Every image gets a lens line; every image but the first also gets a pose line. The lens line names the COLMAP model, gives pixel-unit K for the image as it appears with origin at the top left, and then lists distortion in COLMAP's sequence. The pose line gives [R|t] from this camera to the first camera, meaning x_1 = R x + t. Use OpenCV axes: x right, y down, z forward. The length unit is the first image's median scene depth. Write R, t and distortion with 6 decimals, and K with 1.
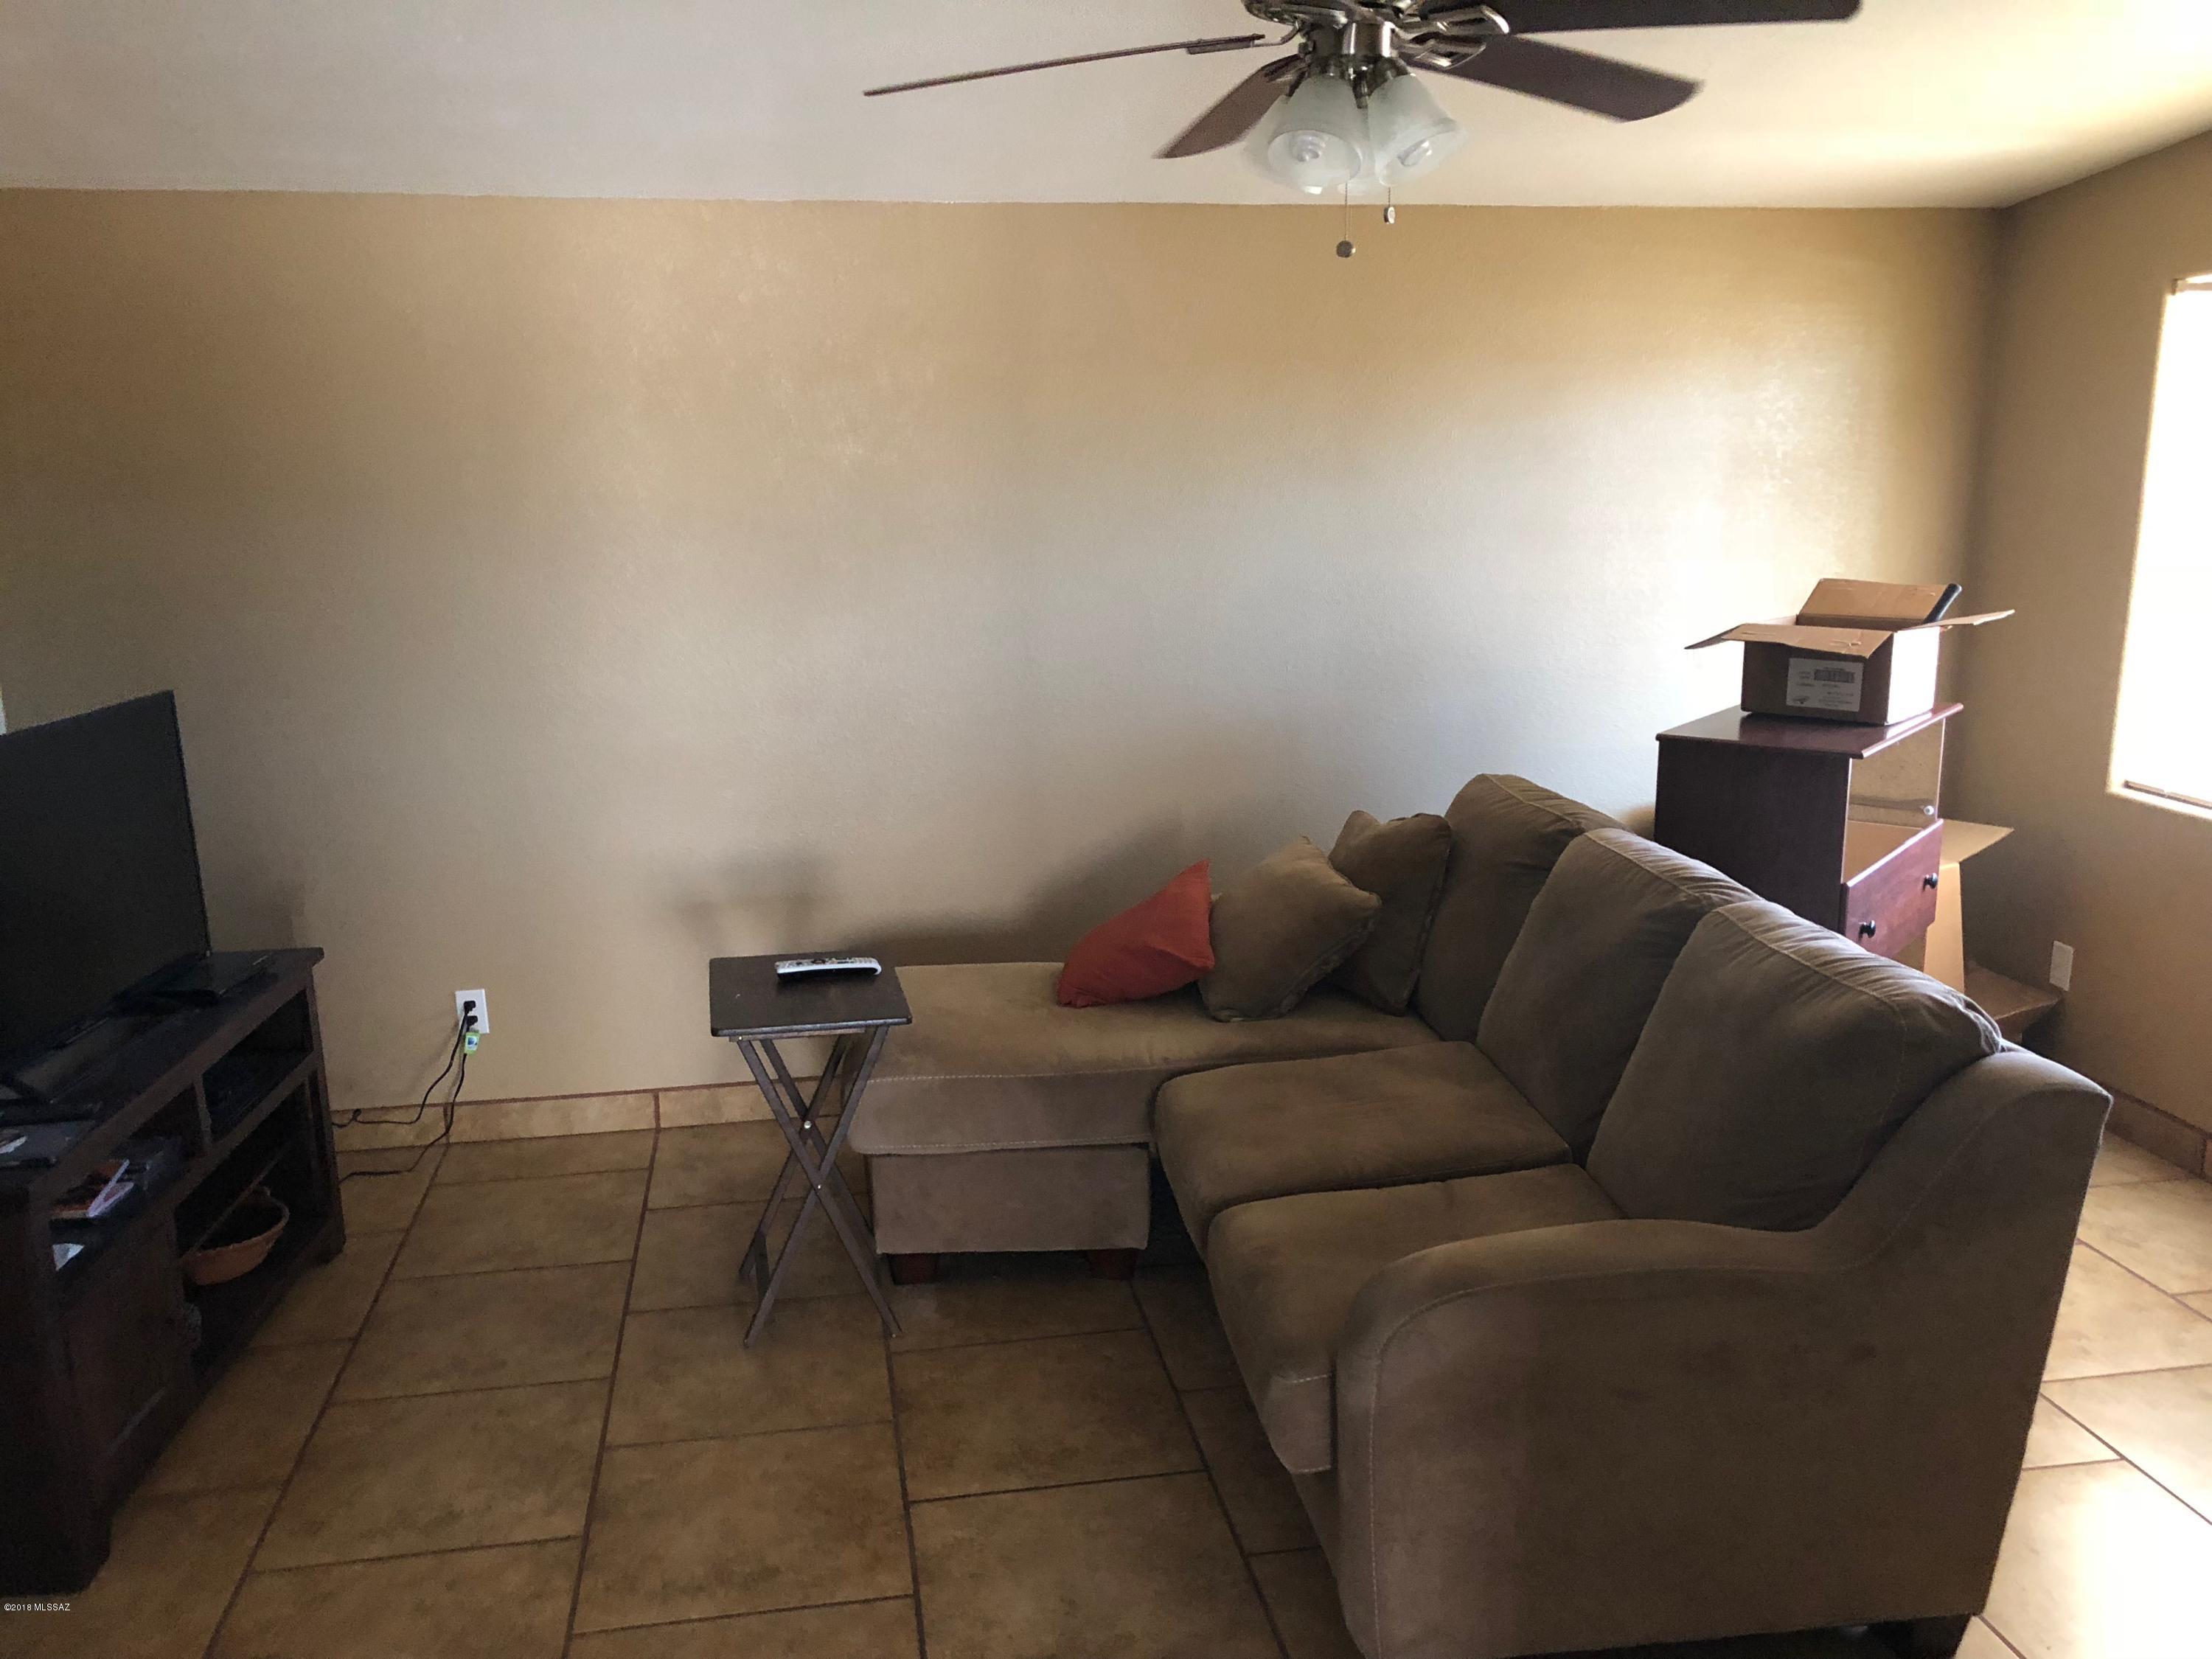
lens RADIAL K [[1826.0, 0, 1106.0], [0, 1826.0, 829.5], [0, 0, 1]] dist [0.006892, 0.006321]
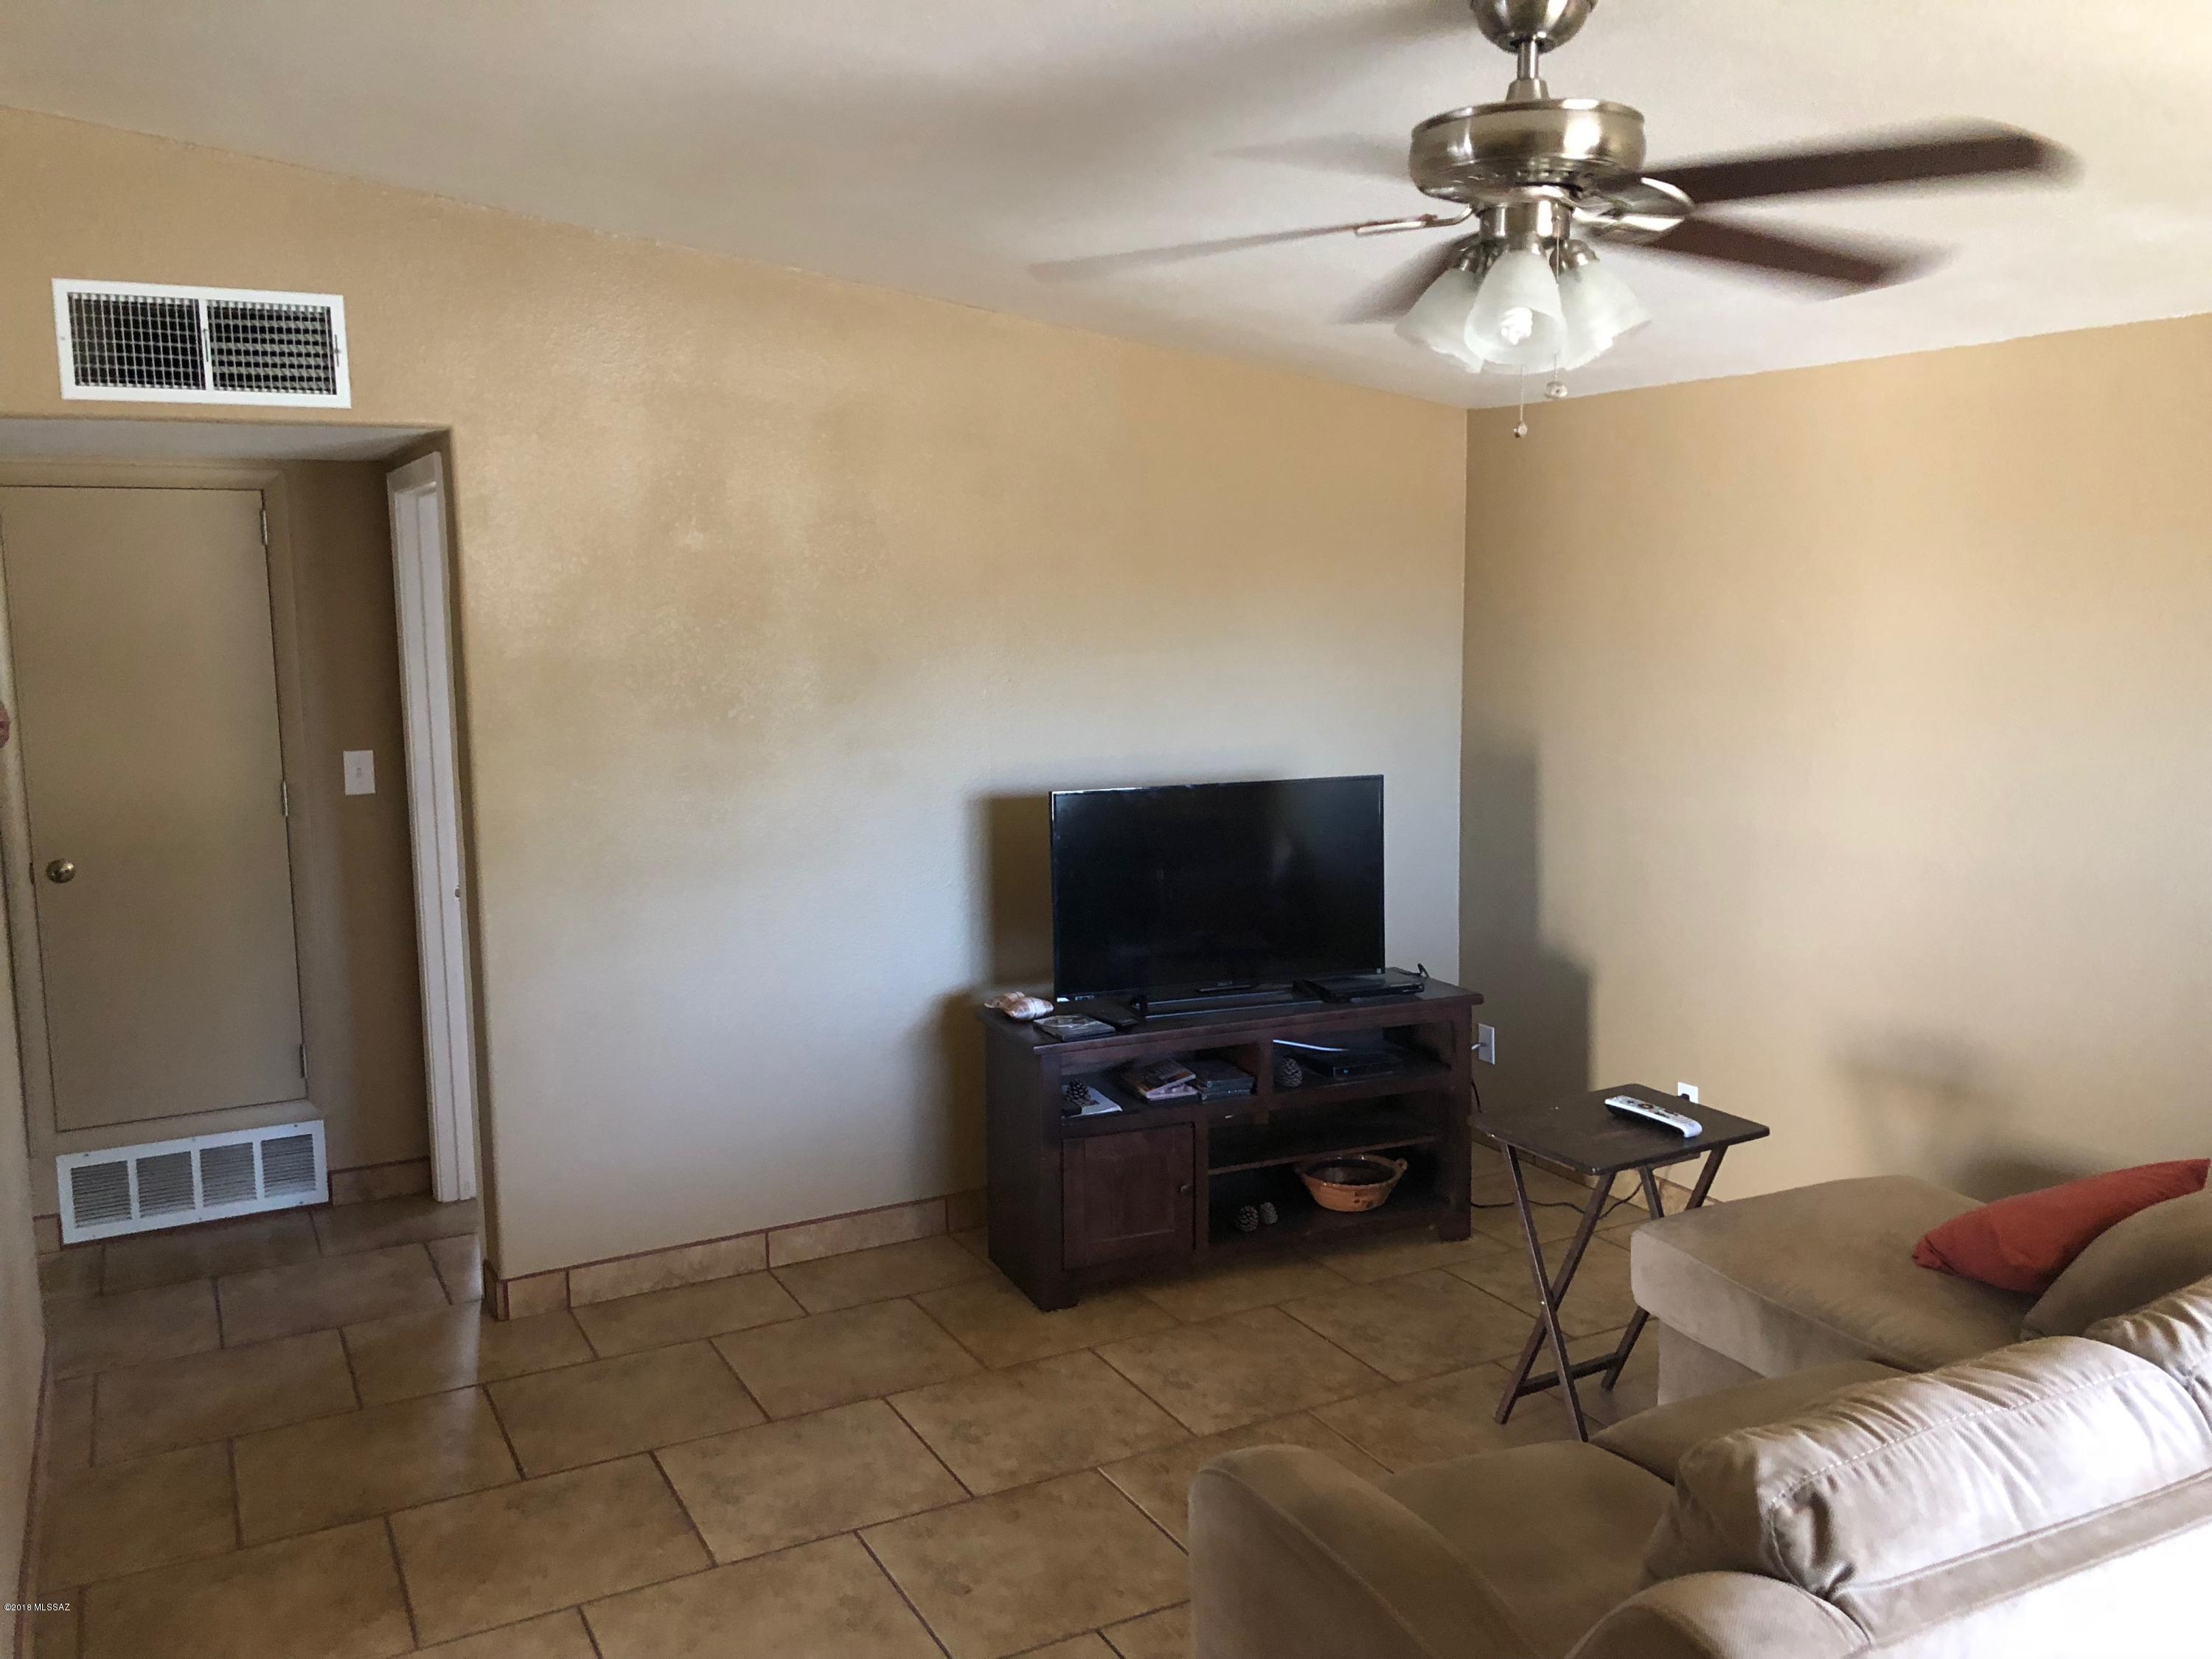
lens RADIAL K [[1826.0, 0, 1106.0], [0, 1826.0, 829.5], [0, 0, 1]] dist [0.006892, 0.006321]
pose [[0.304736, 0.140248, -0.942054, 0.702902], [-0.190860, 0.978028, 0.083864, -0.108712], [0.933118, 0.154244, 0.324808, 0.370156]]
